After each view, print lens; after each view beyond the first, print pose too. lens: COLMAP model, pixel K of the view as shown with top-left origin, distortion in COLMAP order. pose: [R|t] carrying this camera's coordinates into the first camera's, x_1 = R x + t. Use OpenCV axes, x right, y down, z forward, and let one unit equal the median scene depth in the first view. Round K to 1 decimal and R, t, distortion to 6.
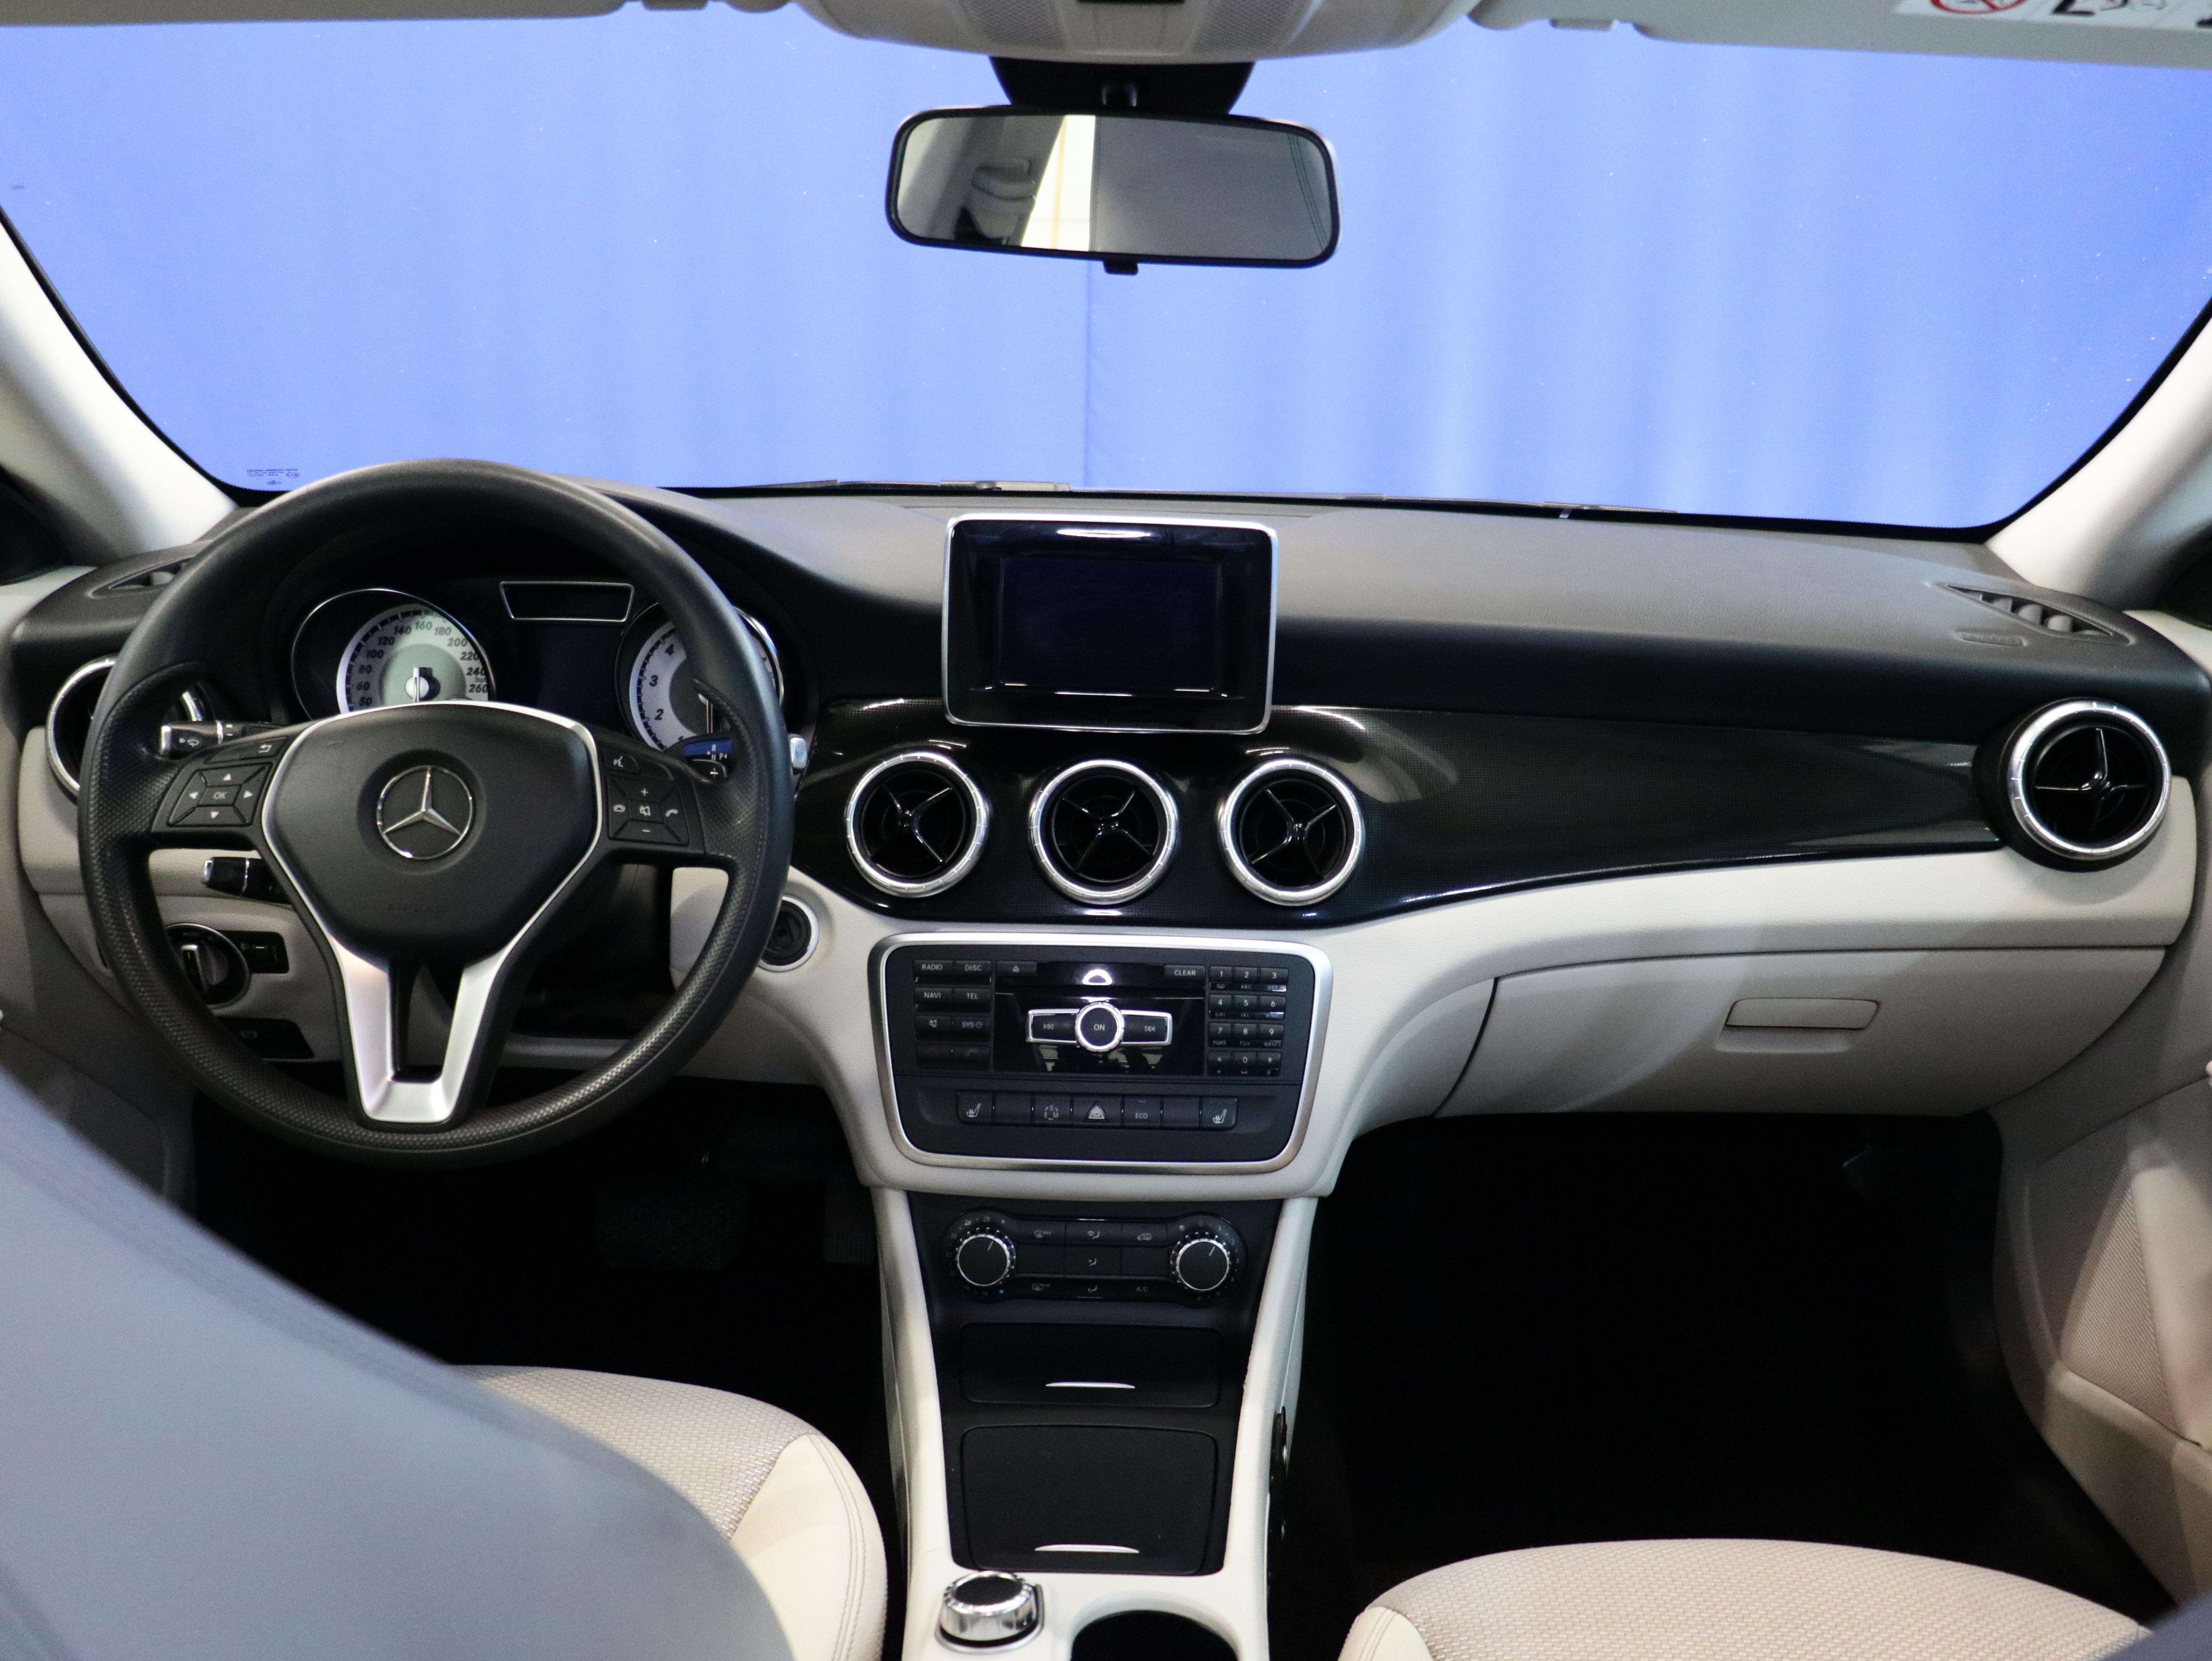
lens RADIAL K [[1976.5, 0, 1080.8], [0, 1976.5, 838.5], [0, 0, 1]] dist [-0.034119, 0.045745]
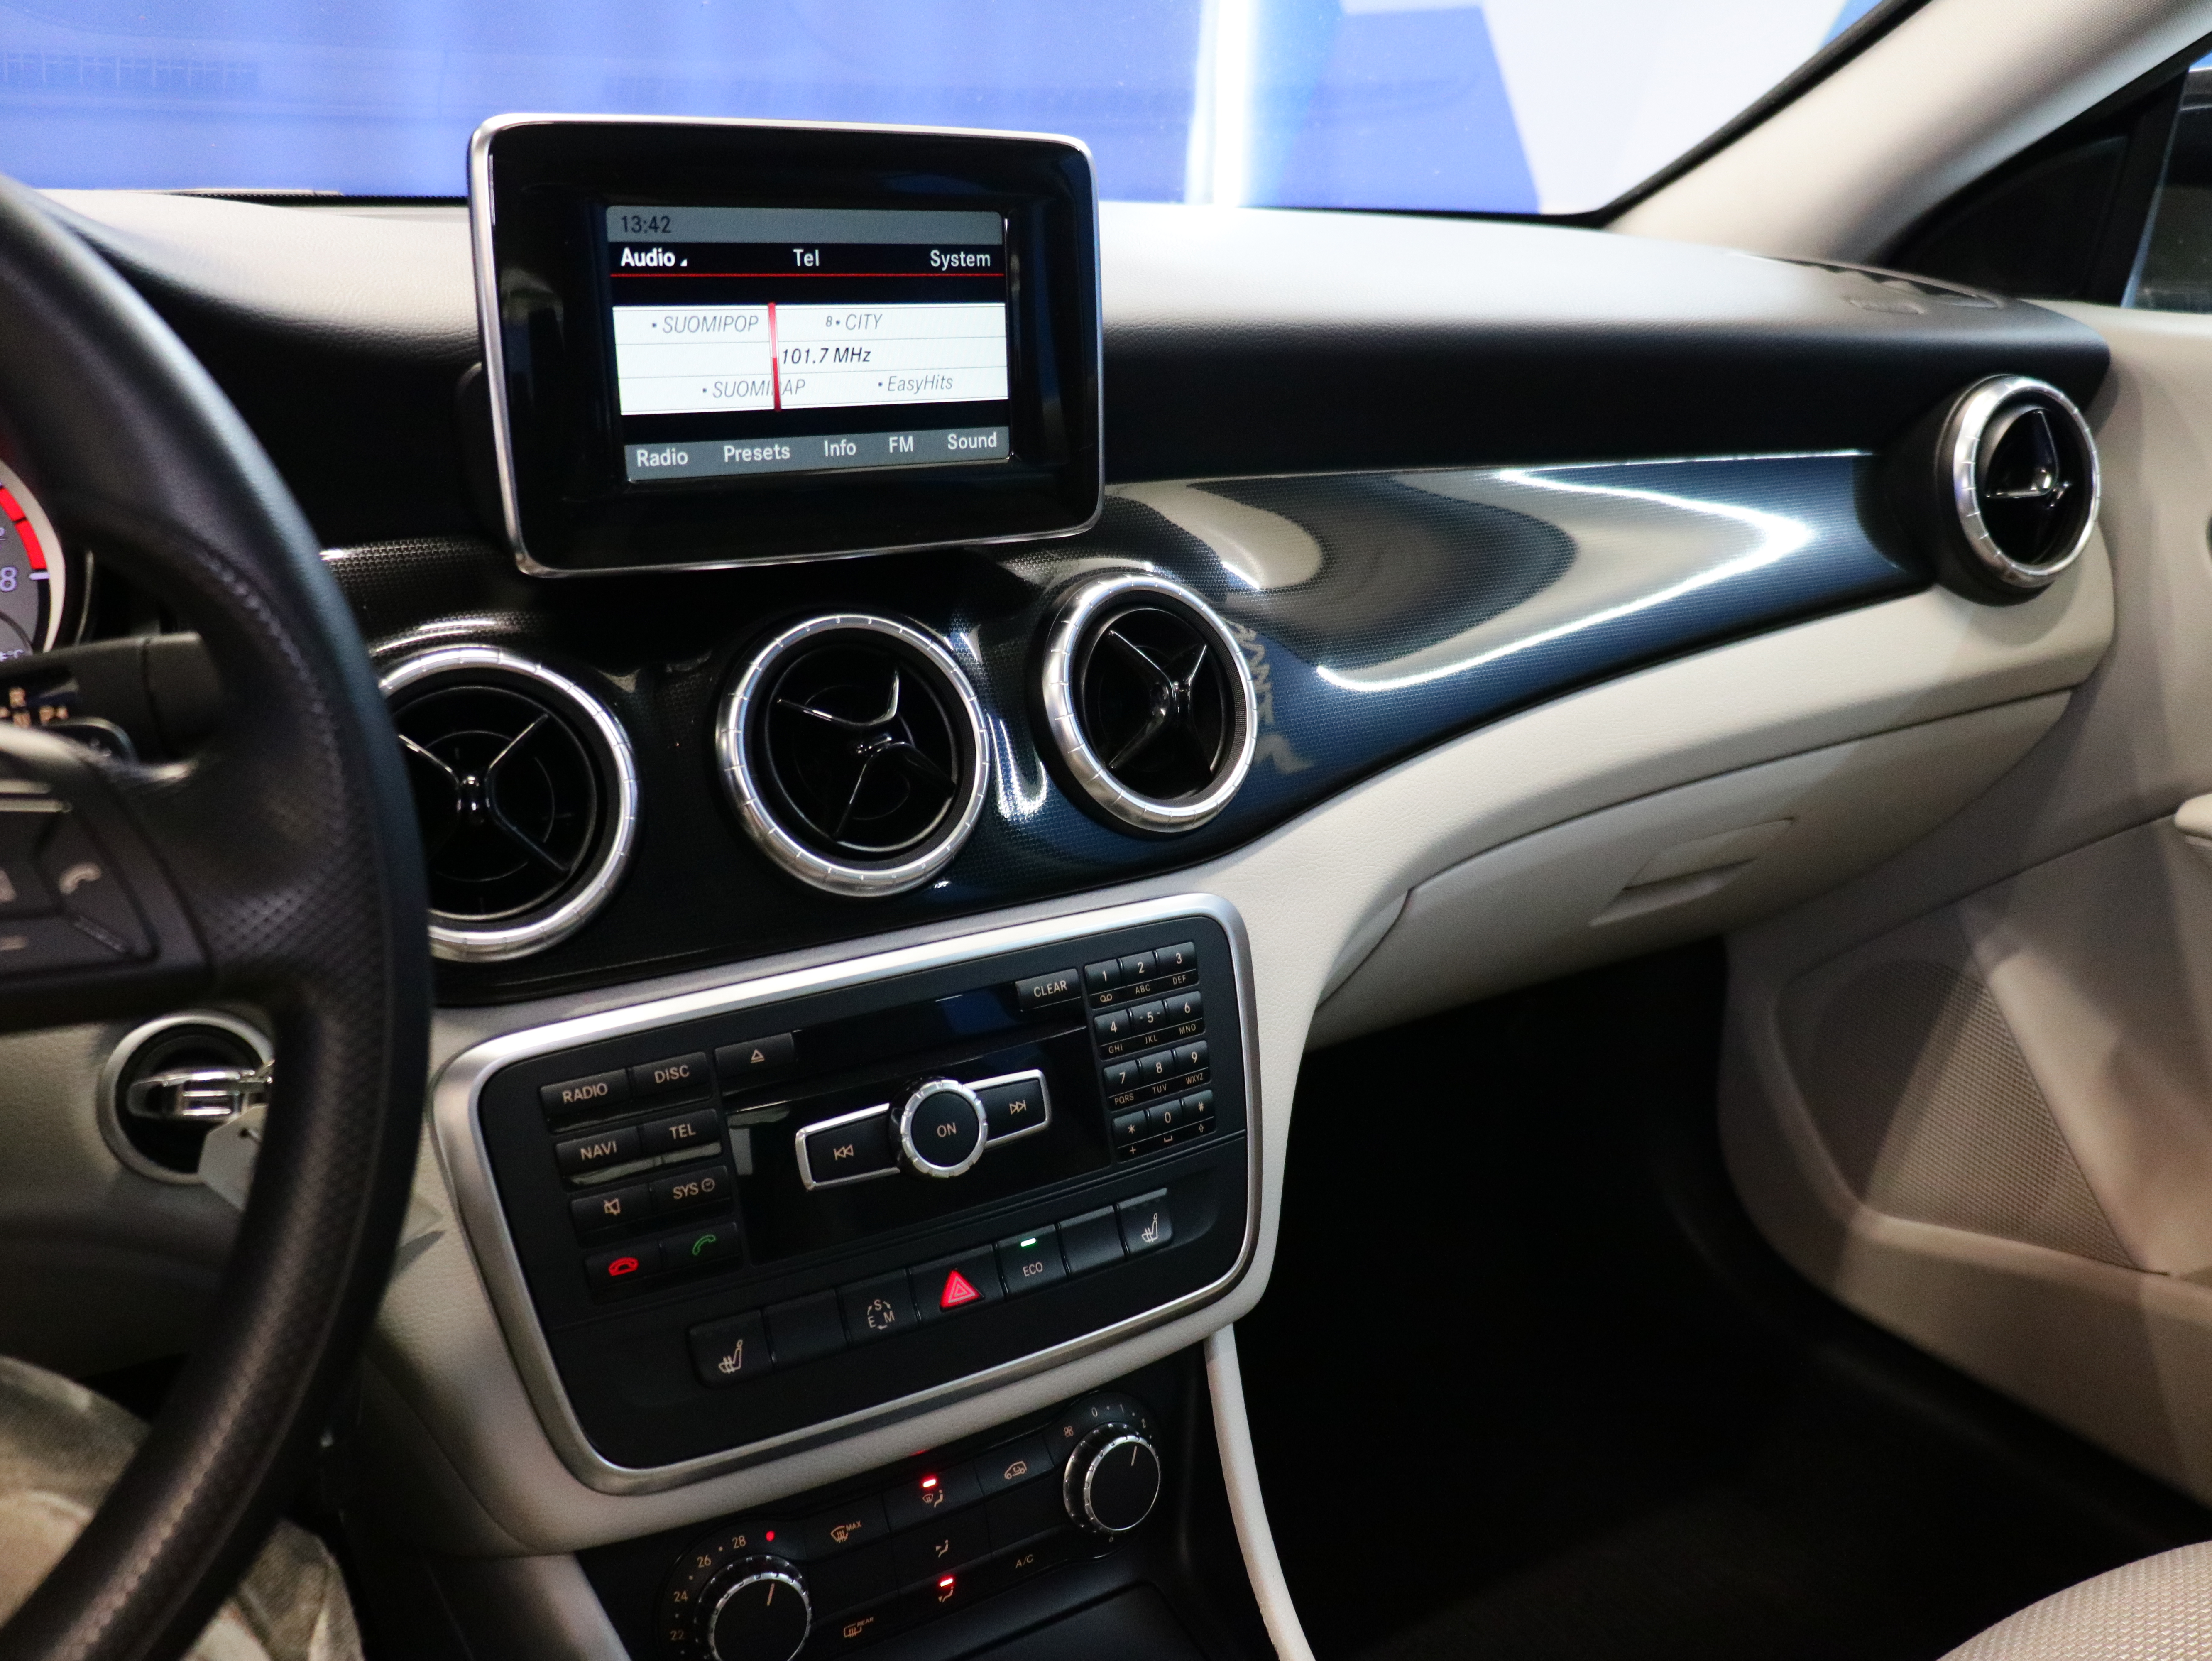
lens RADIAL K [[1976.5, 0, 1098.3], [0, 1976.5, 824.9], [0, 0, 1]] dist [-0.034119, 0.045745]
pose [[0.840580, -0.177295, 0.511851, -0.200035], [0.149293, 0.984149, 0.095716, -0.024807], [-0.520708, -0.004041, 0.853725, 0.525975]]
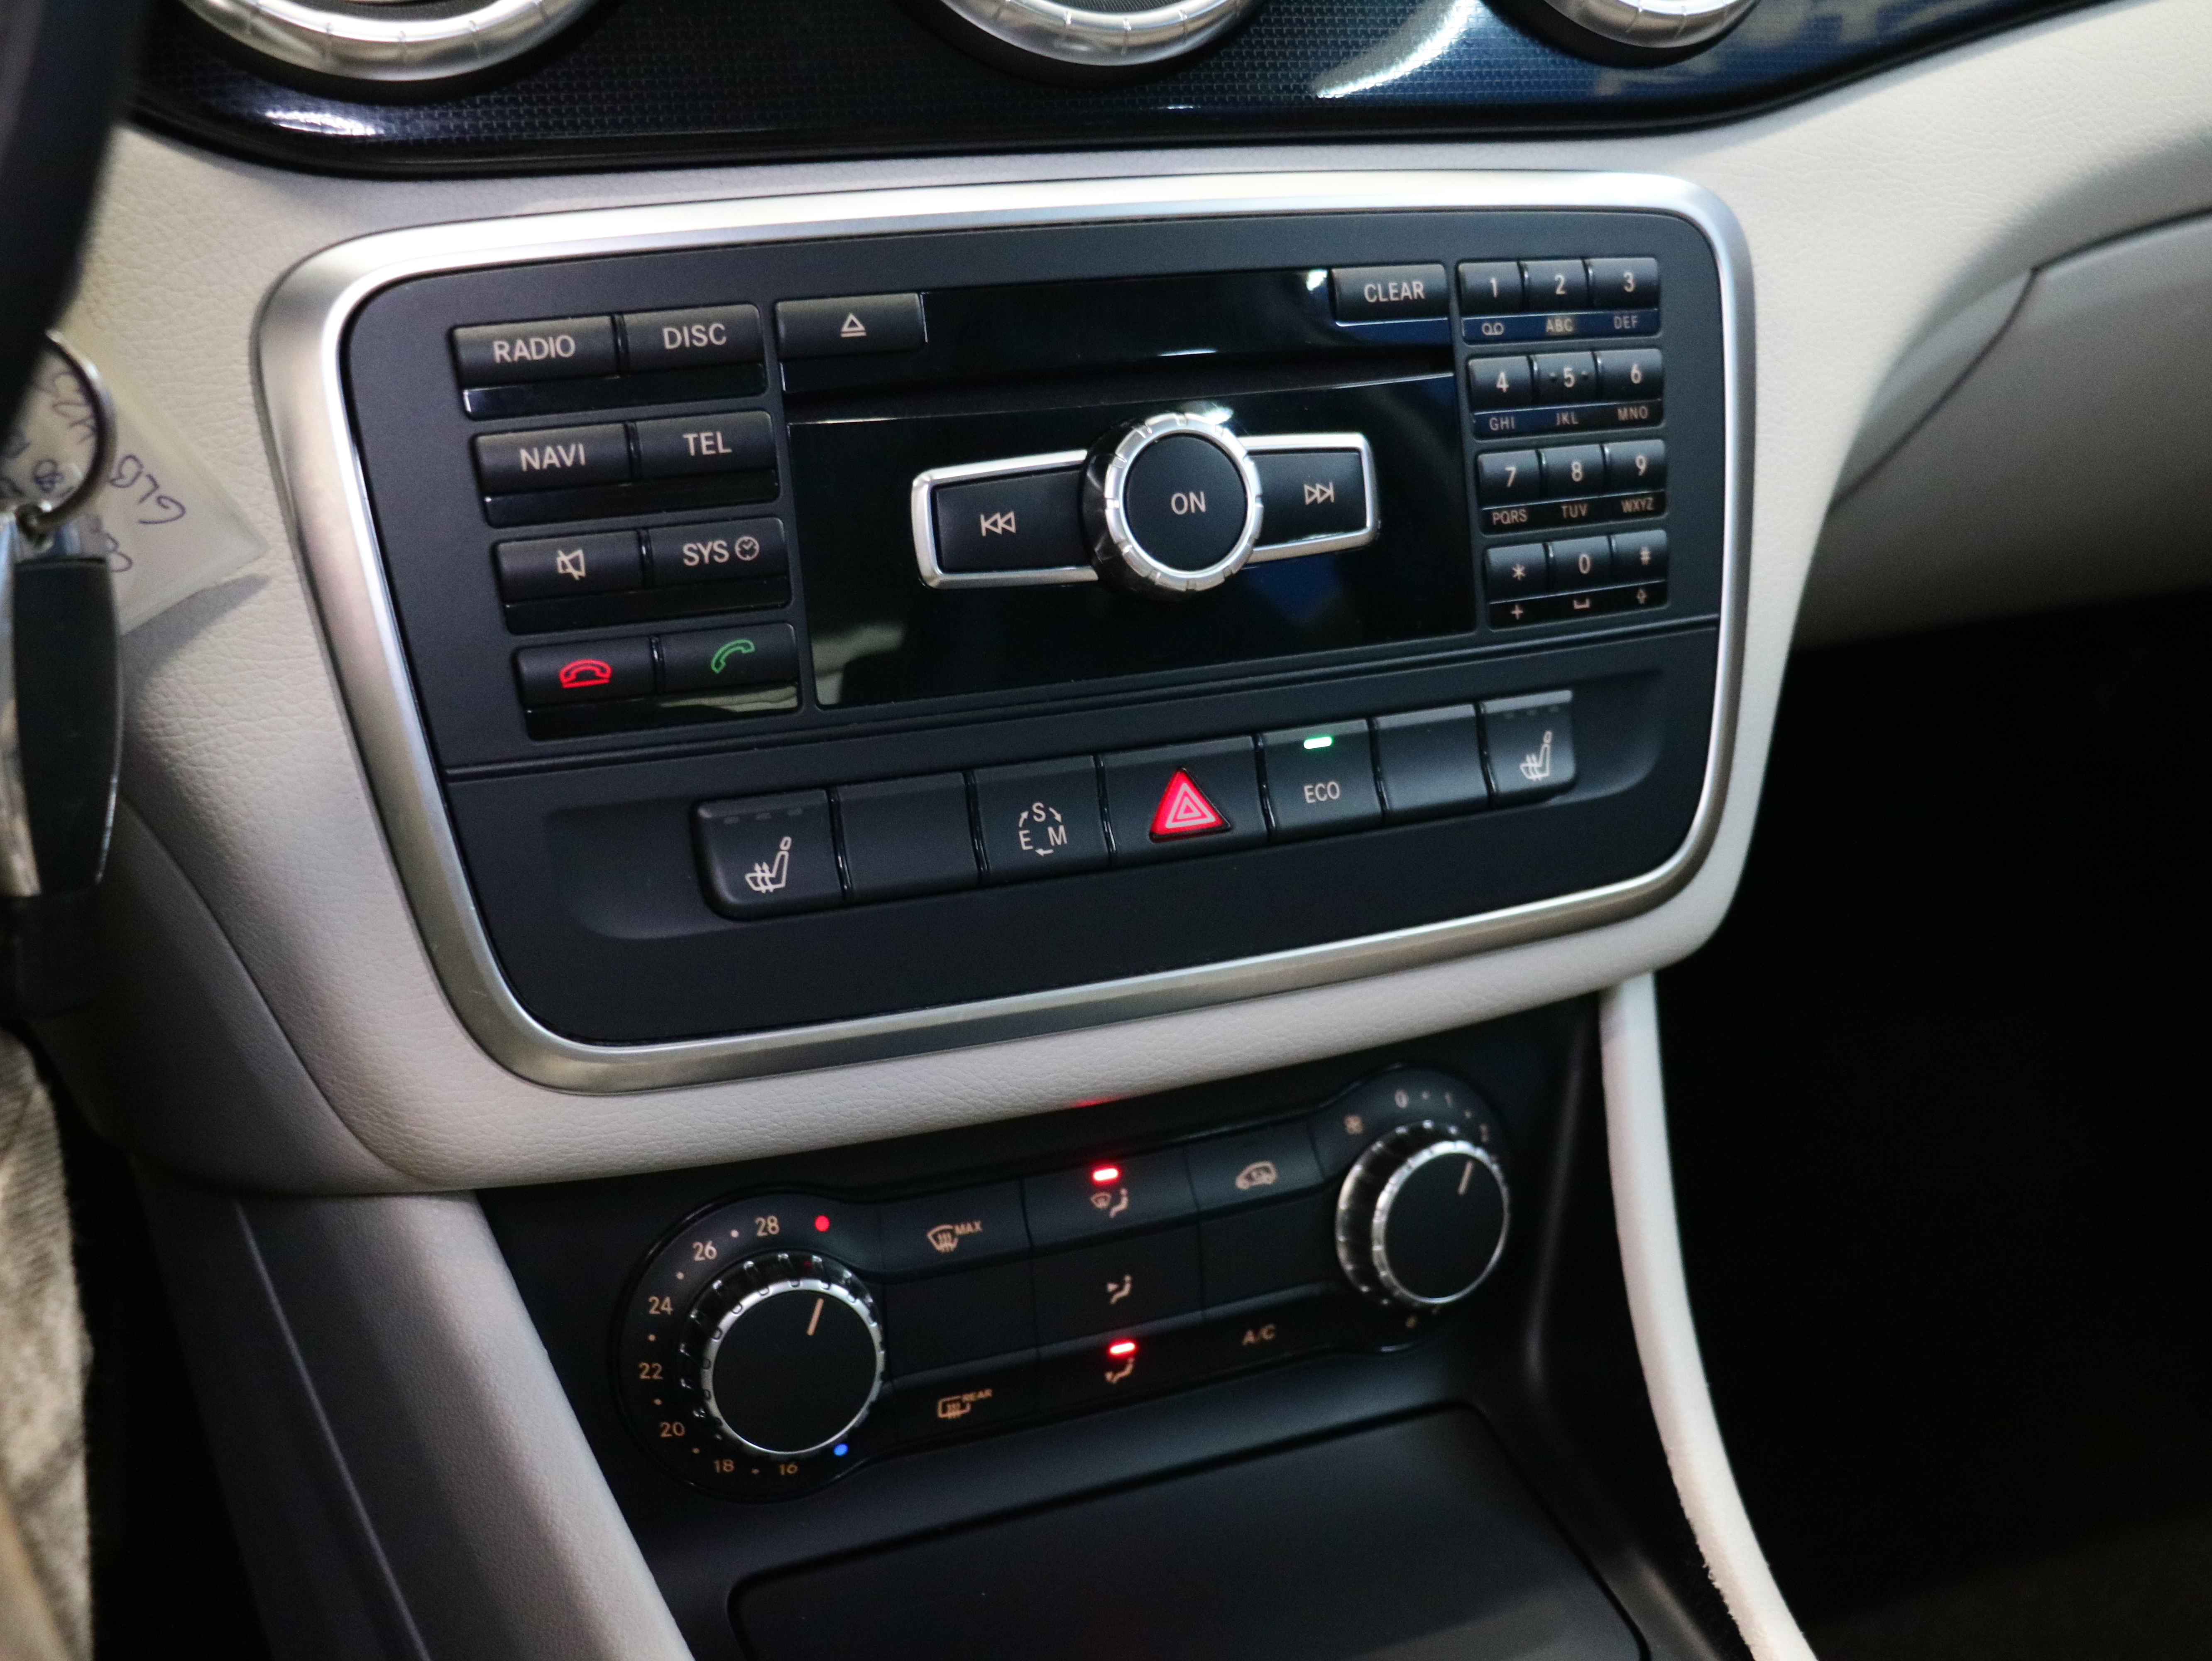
lens RADIAL K [[2832.0, 0, 1096.8], [0, 2832.0, 832.0], [0, 0, 1]] dist [-0.014388, 0.000000]
pose [[0.900611, -0.154299, 0.406314, -0.166781], [0.086122, 0.979679, 0.181142, 0.065633], [-0.426007, -0.128146, 0.895598, 0.622774]]
